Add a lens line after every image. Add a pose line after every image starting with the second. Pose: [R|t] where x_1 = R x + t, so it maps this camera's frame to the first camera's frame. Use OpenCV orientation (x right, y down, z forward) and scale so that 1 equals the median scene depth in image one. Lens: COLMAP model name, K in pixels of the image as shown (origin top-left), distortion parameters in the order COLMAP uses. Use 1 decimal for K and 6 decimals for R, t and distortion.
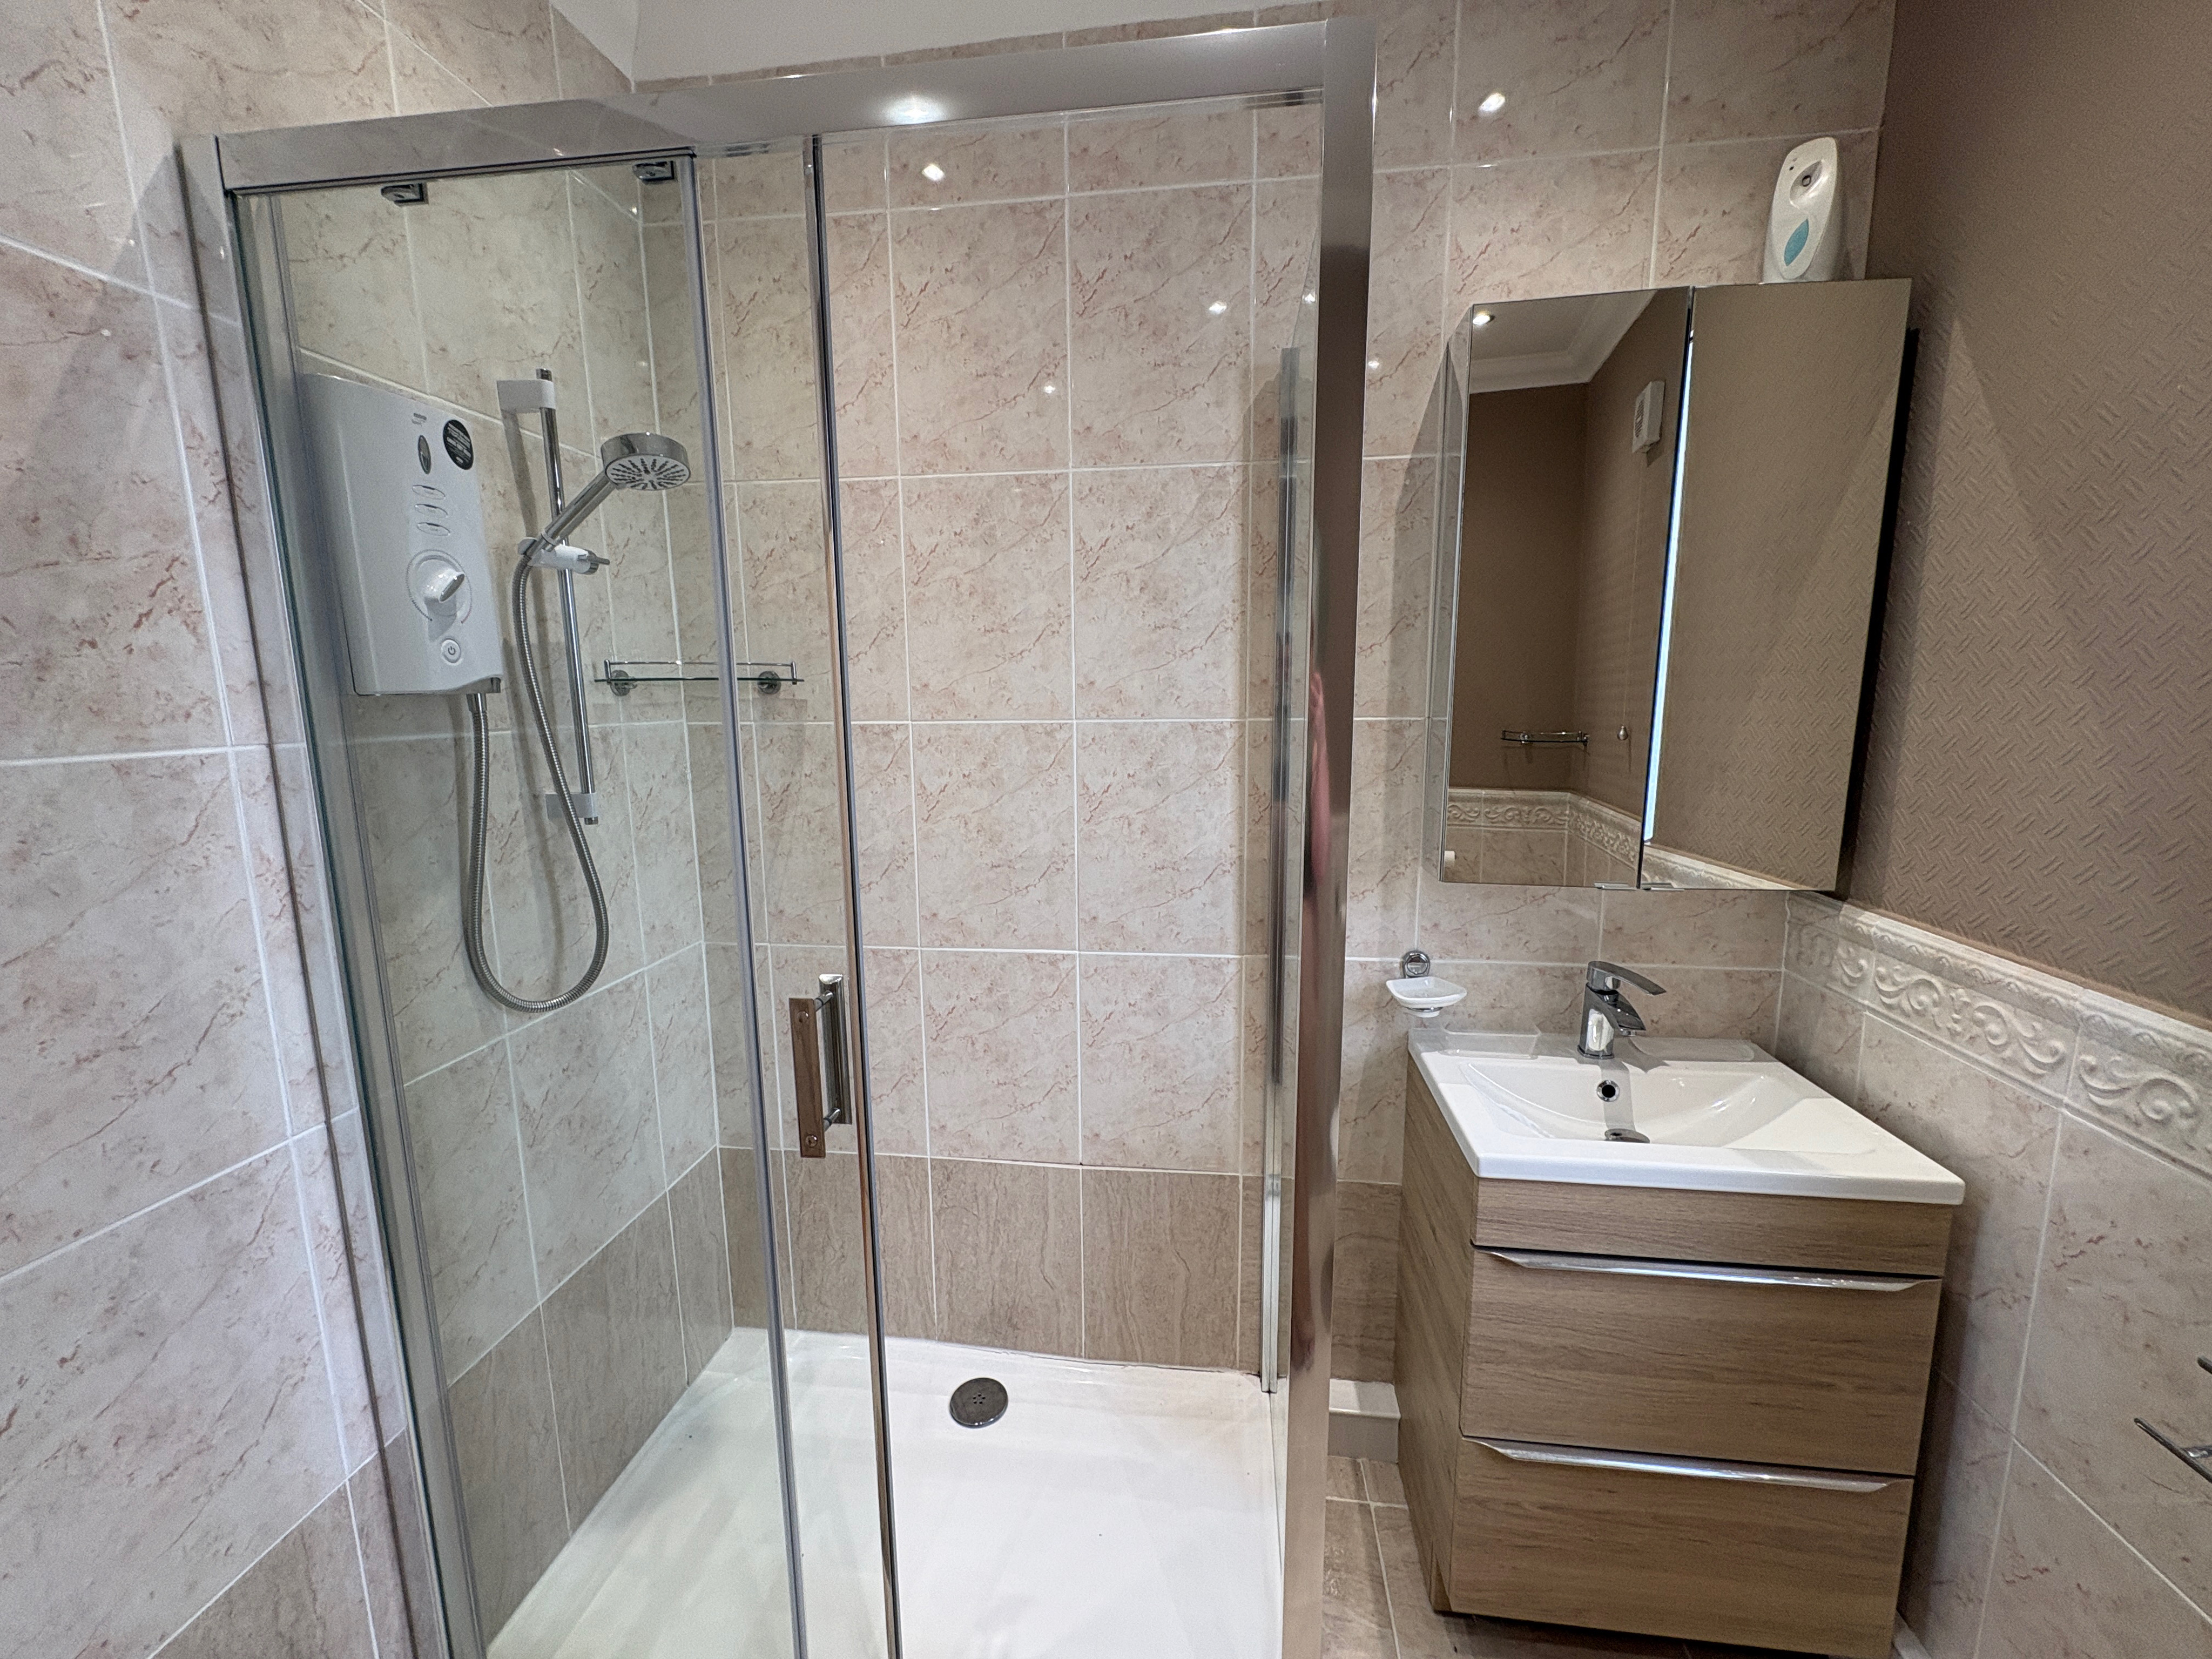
lens RADIAL K [[877.0, 0, 1106.0], [0, 877.0, 829.5], [0, 0, 1]] dist [-0.001843, 0.000215]
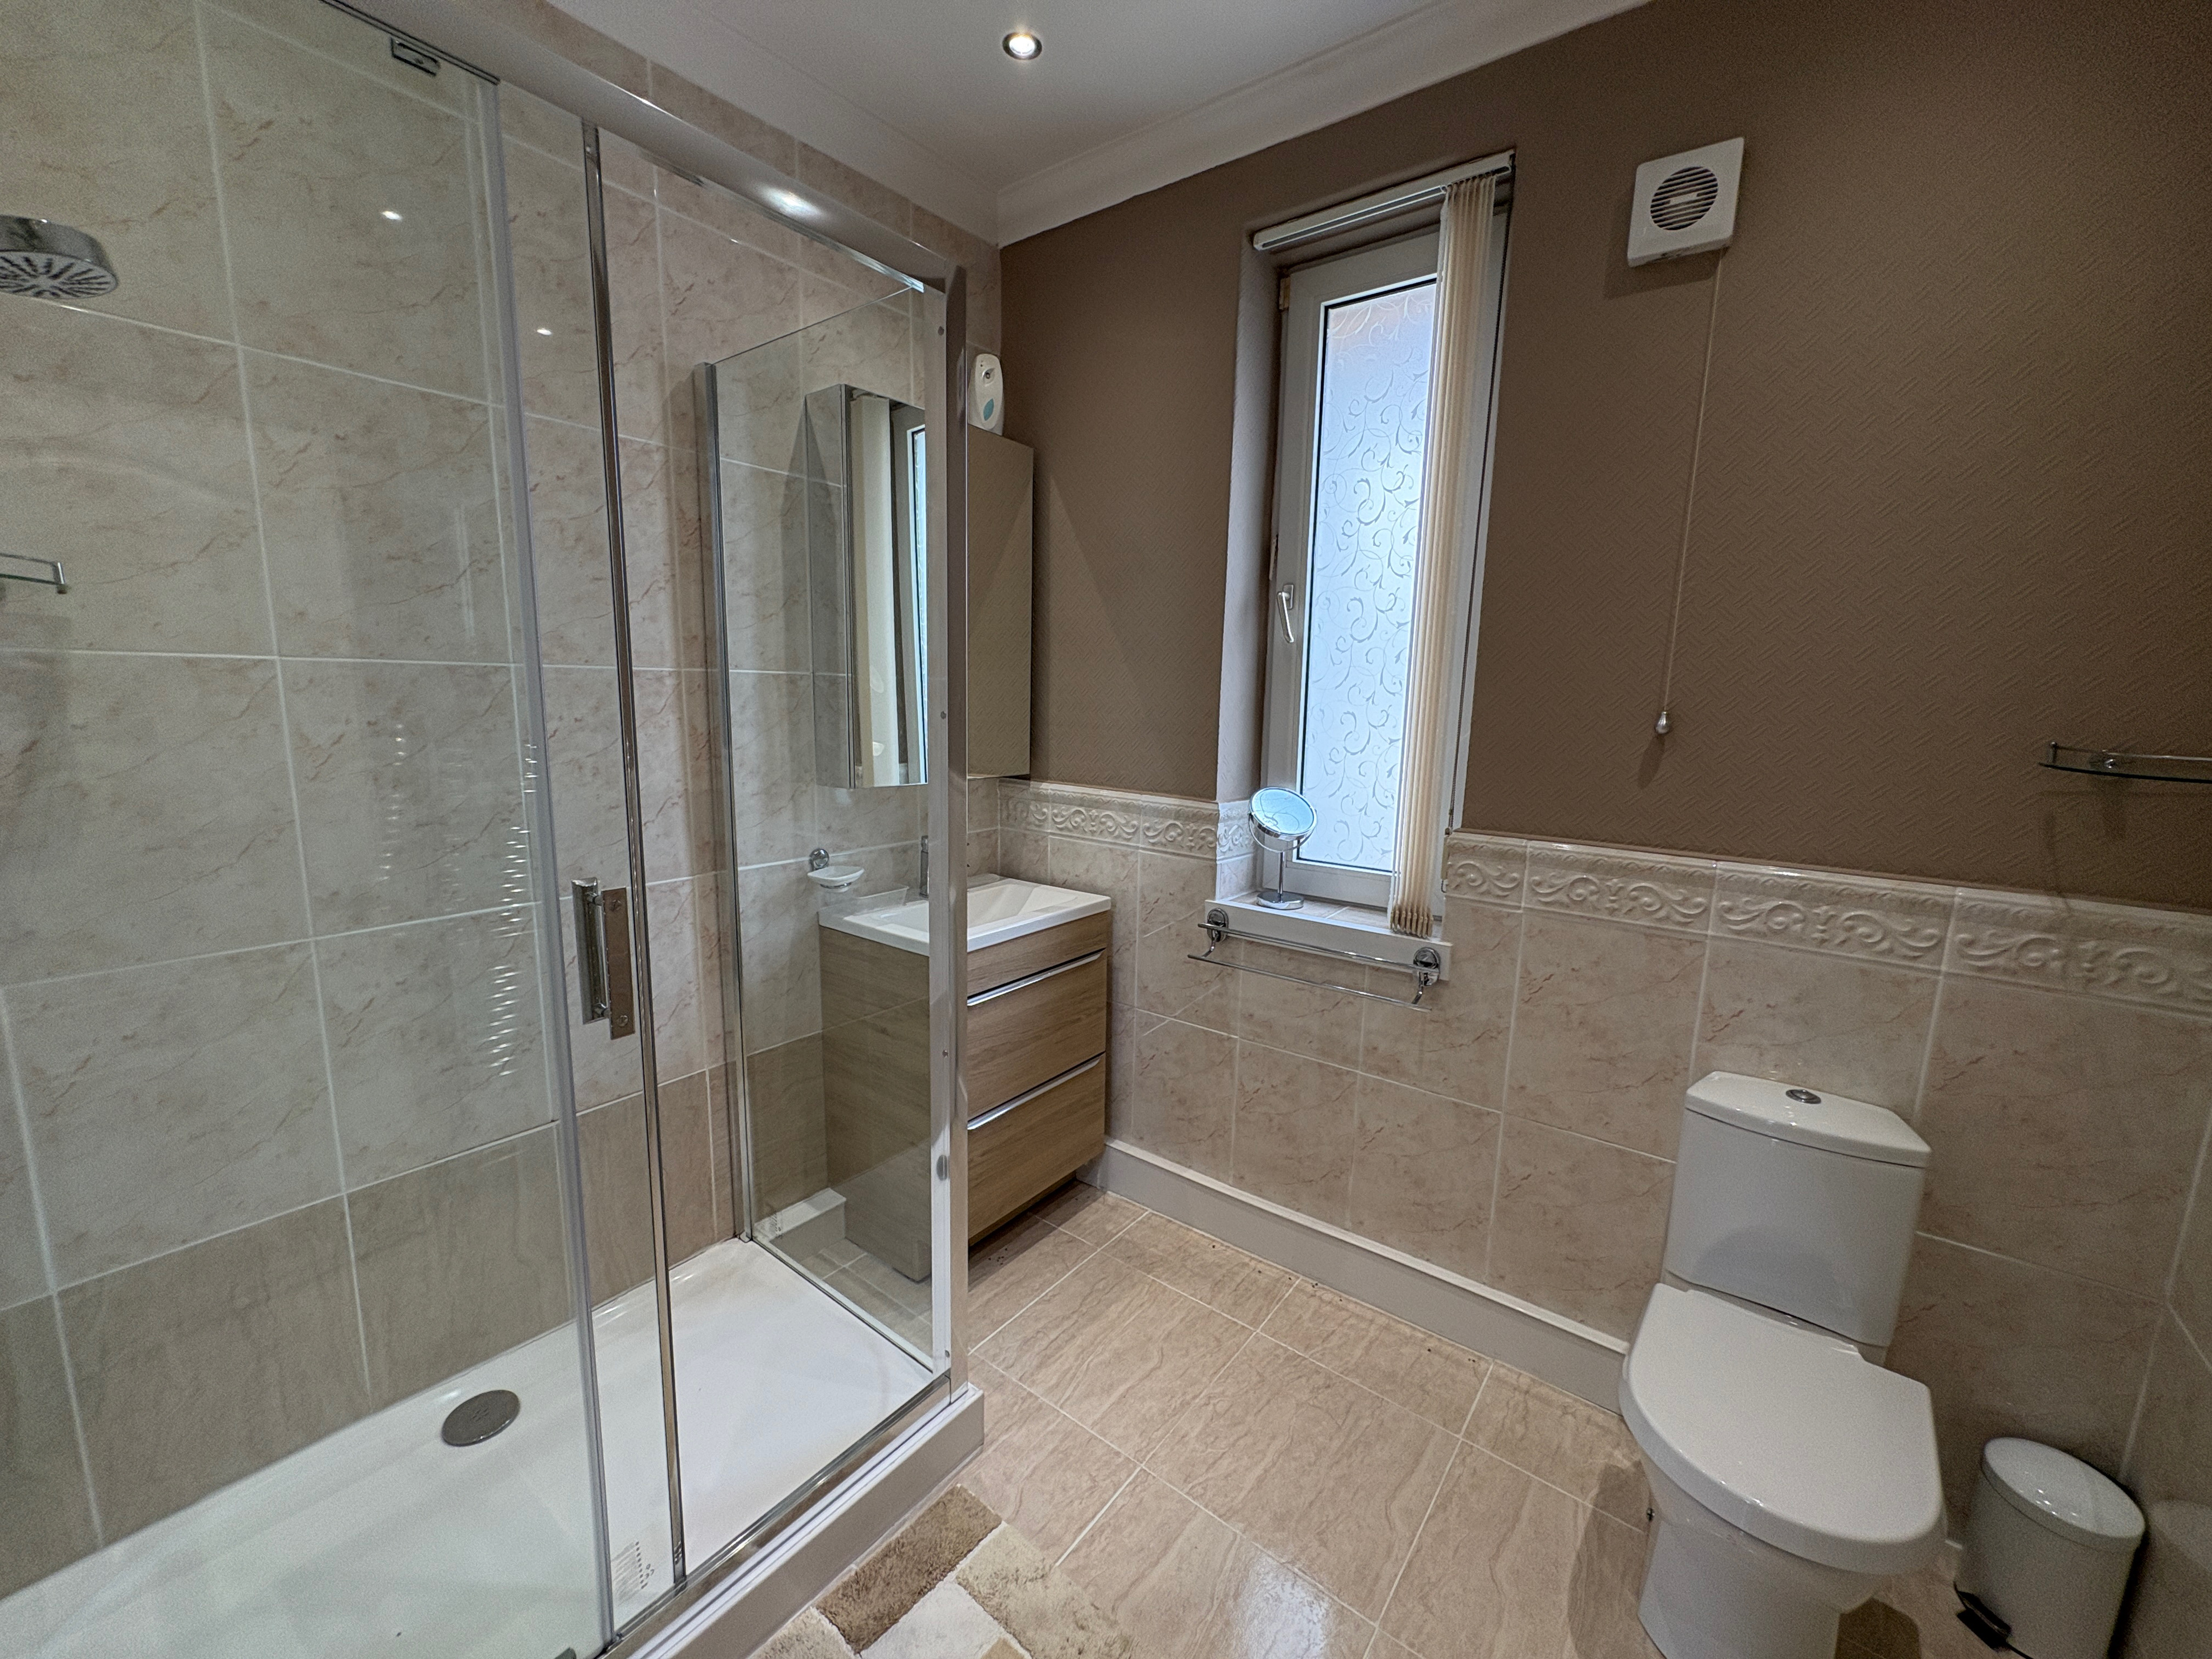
lens RADIAL K [[877.0, 0, 1106.0], [0, 877.0, 829.5], [0, 0, 1]] dist [-0.001843, 0.000215]
pose [[0.503661, -0.116079, 0.856067, -0.597829], [0.108965, 0.991554, 0.070342, 0.066401], [-0.857002, 0.057853, 0.512055, -0.060083]]
